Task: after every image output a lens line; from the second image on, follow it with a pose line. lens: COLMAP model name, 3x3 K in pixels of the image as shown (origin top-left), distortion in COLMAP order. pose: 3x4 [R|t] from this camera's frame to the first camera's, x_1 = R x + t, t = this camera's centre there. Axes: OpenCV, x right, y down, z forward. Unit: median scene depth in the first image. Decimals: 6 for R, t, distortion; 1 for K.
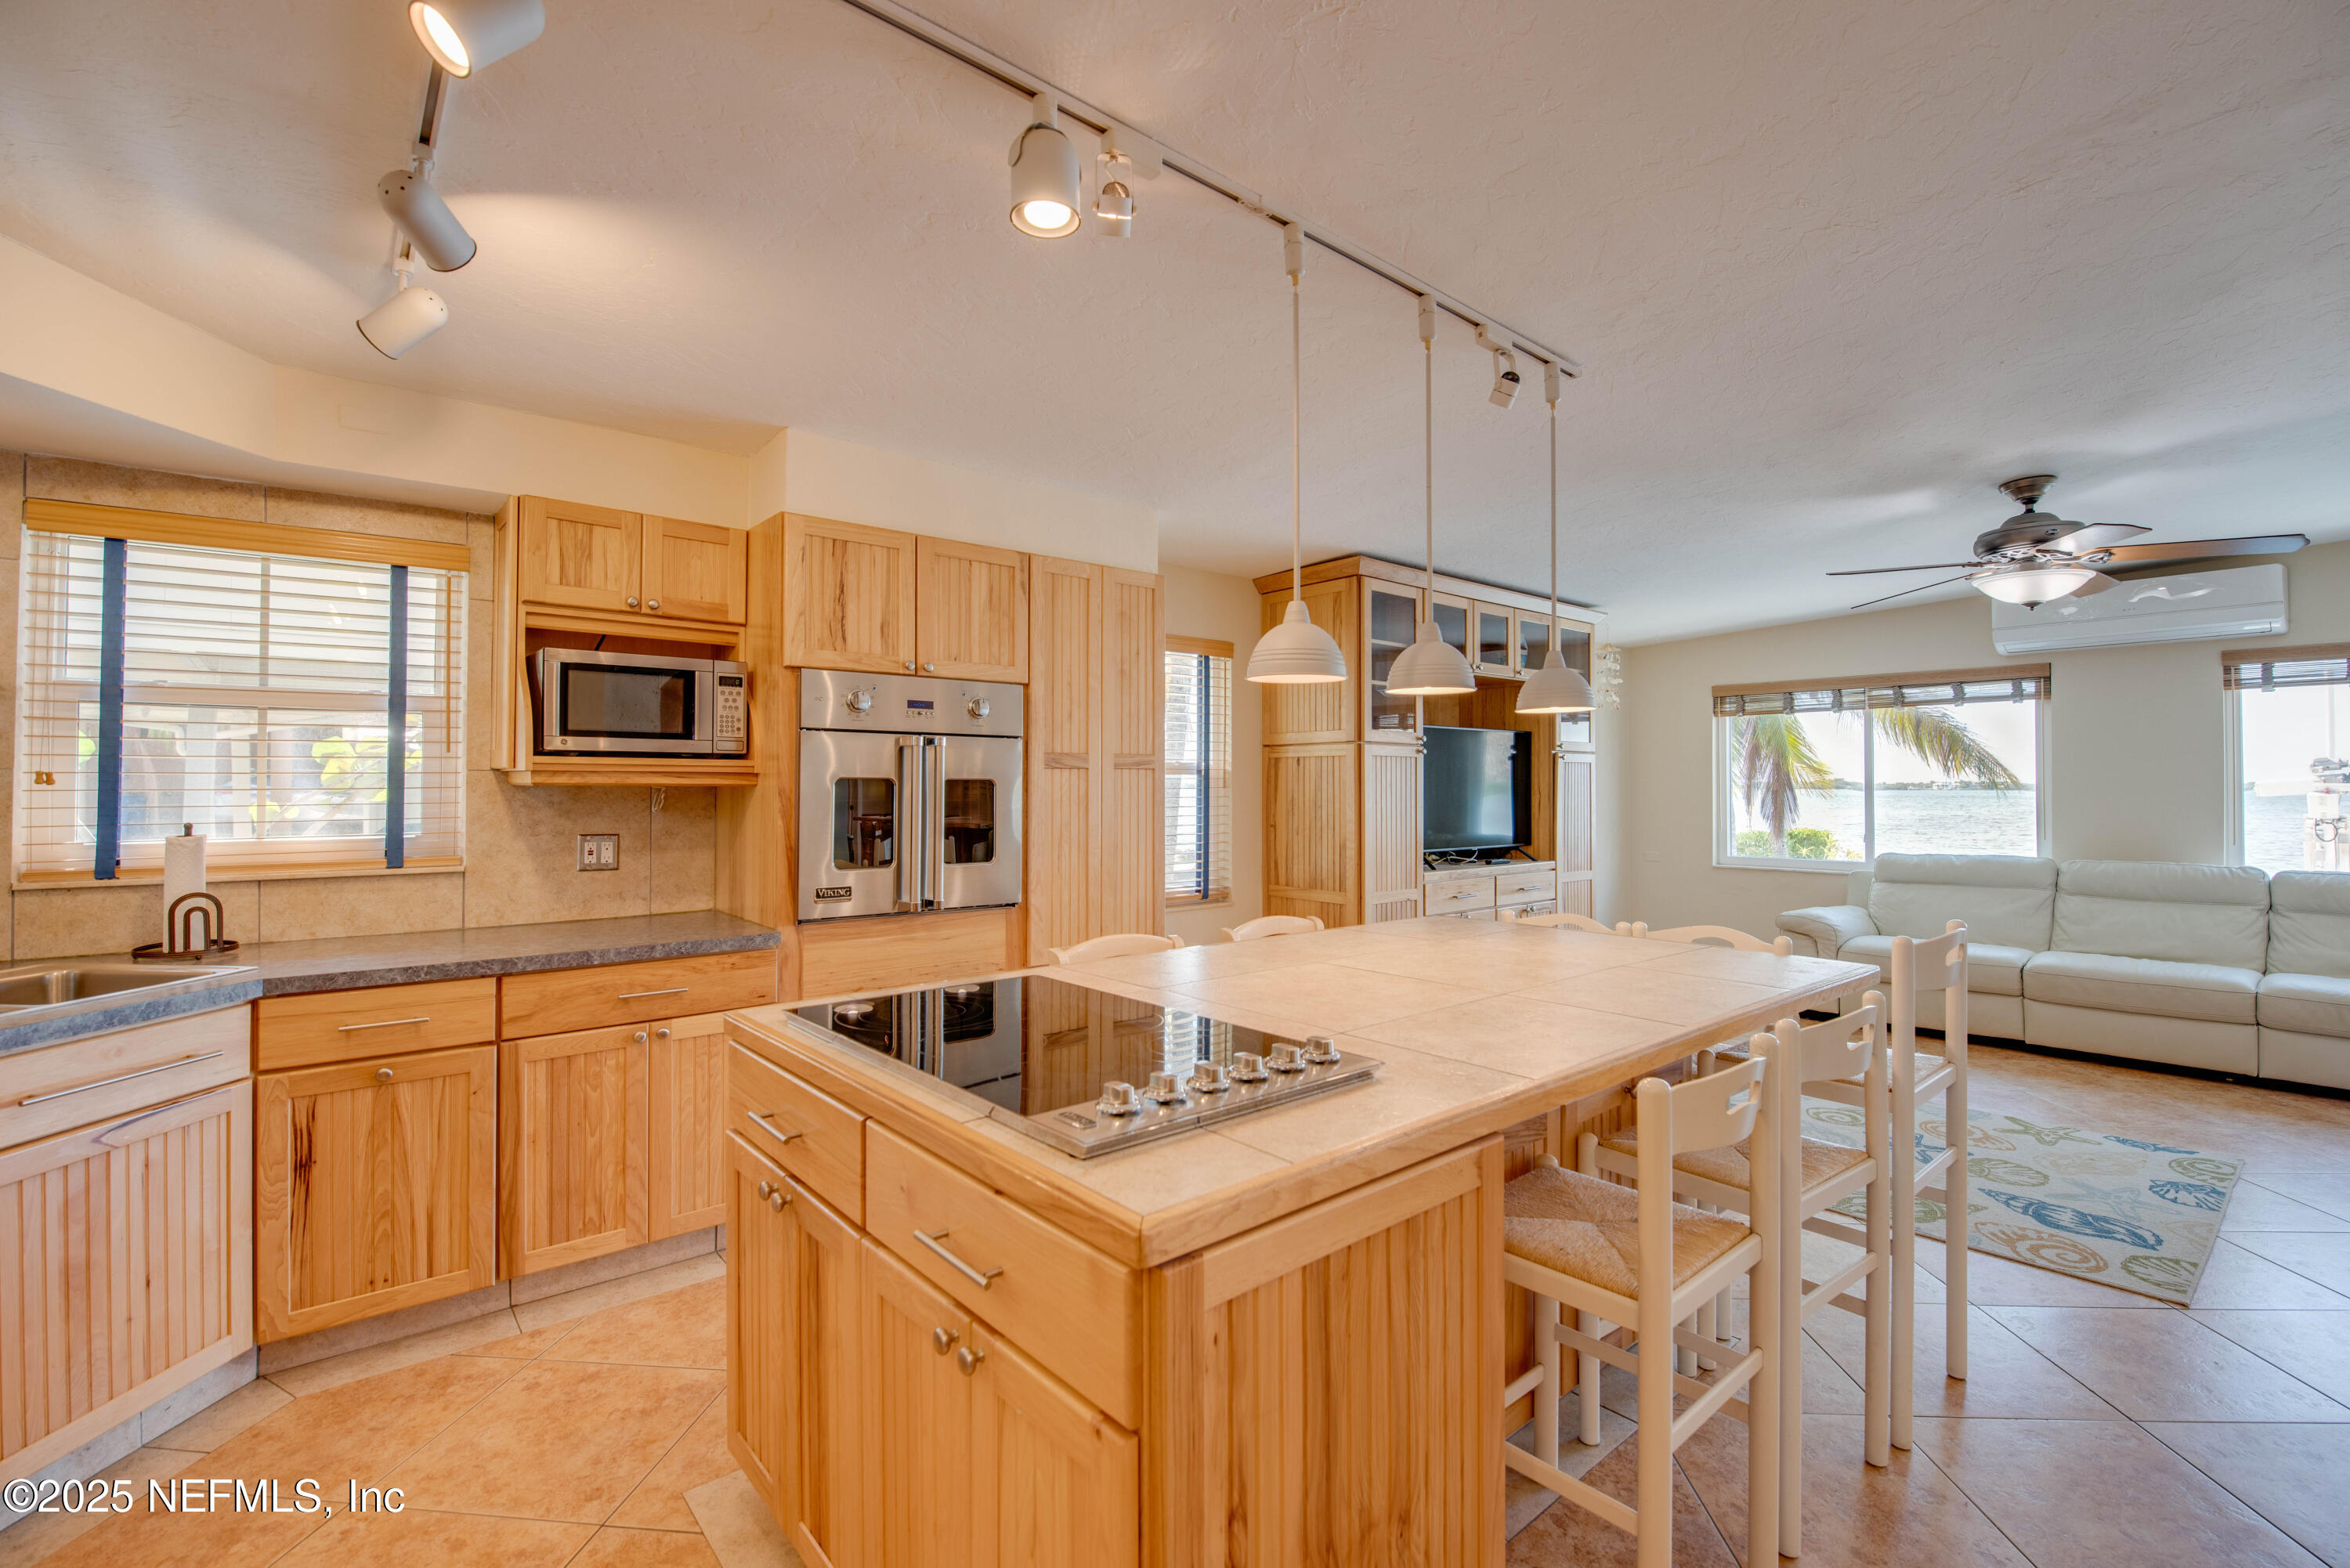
lens RADIAL K [[1036.7, 0, 1213.3], [0, 1036.7, 770.3], [0, 0, 1]] dist [-0.001735, -0.009766]
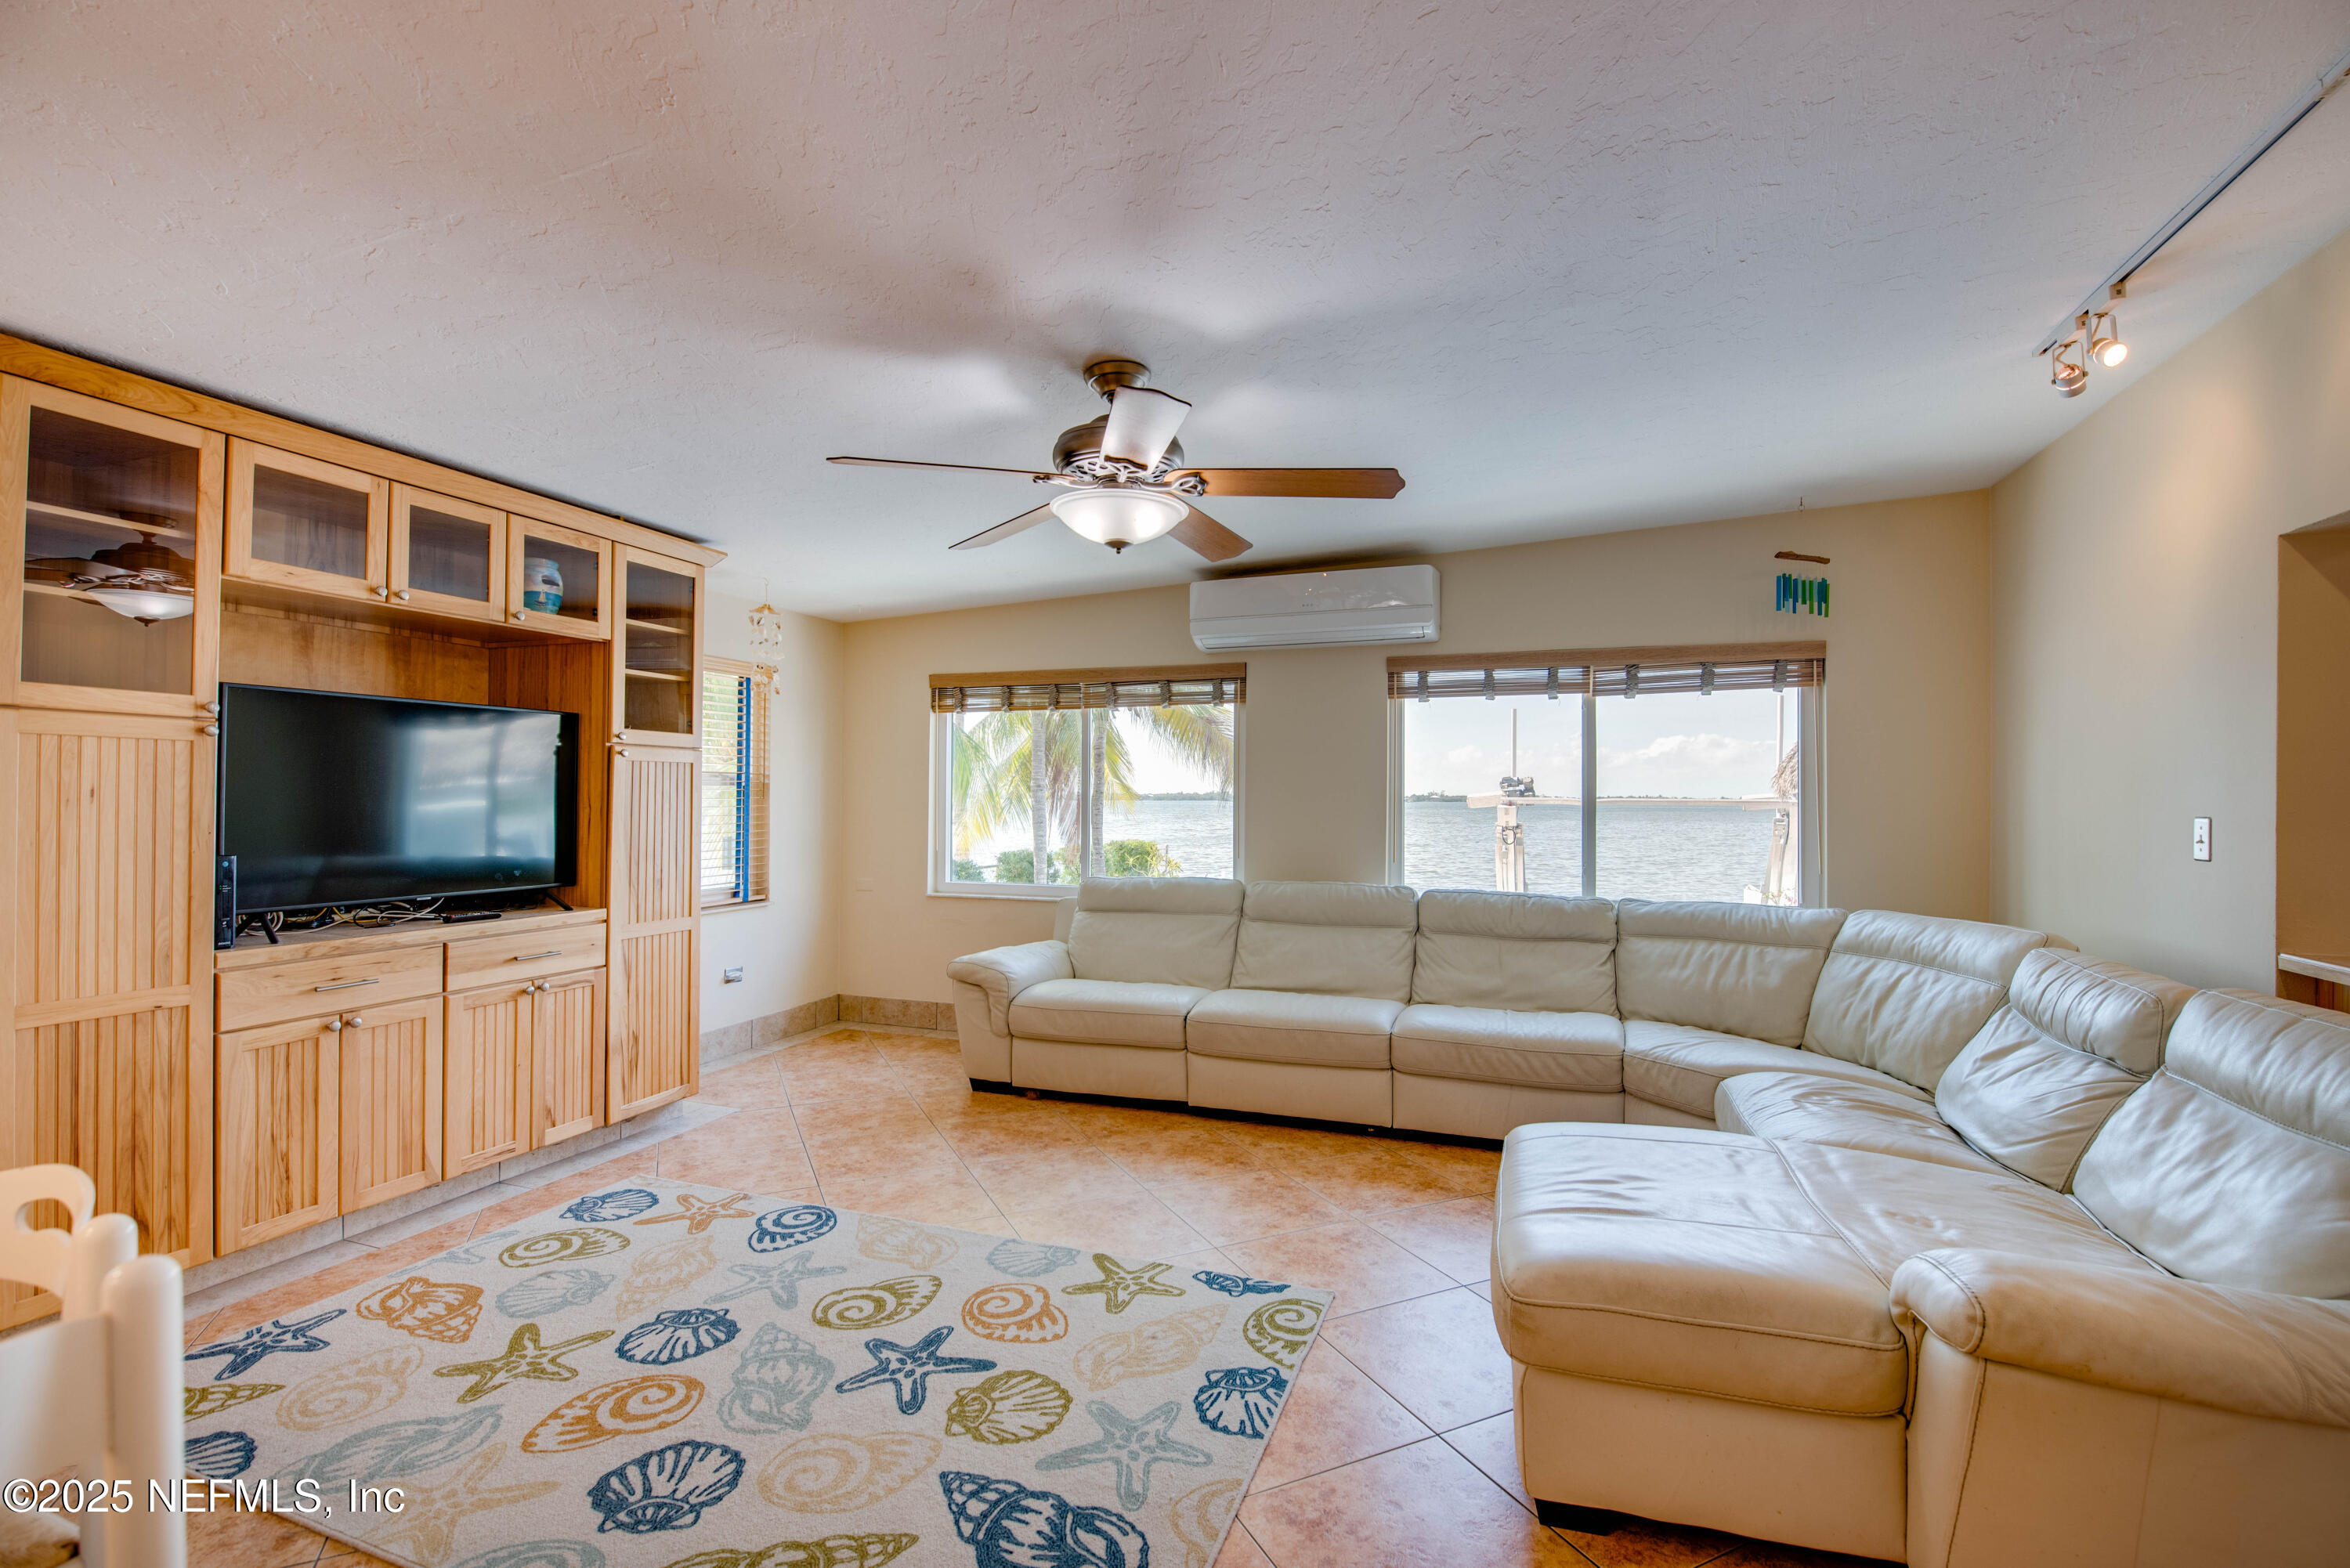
lens RADIAL K [[1046.3, 0, 1181.1], [0, 1046.3, 787.3], [0, 0, 1]] dist [0.000634, -0.011582]
pose [[0.872053, 0.008985, 0.489328, 0.413237], [-0.012487, 0.999914, 0.003893, 0.003063], [-0.489251, -0.009505, 0.872091, 0.298709]]
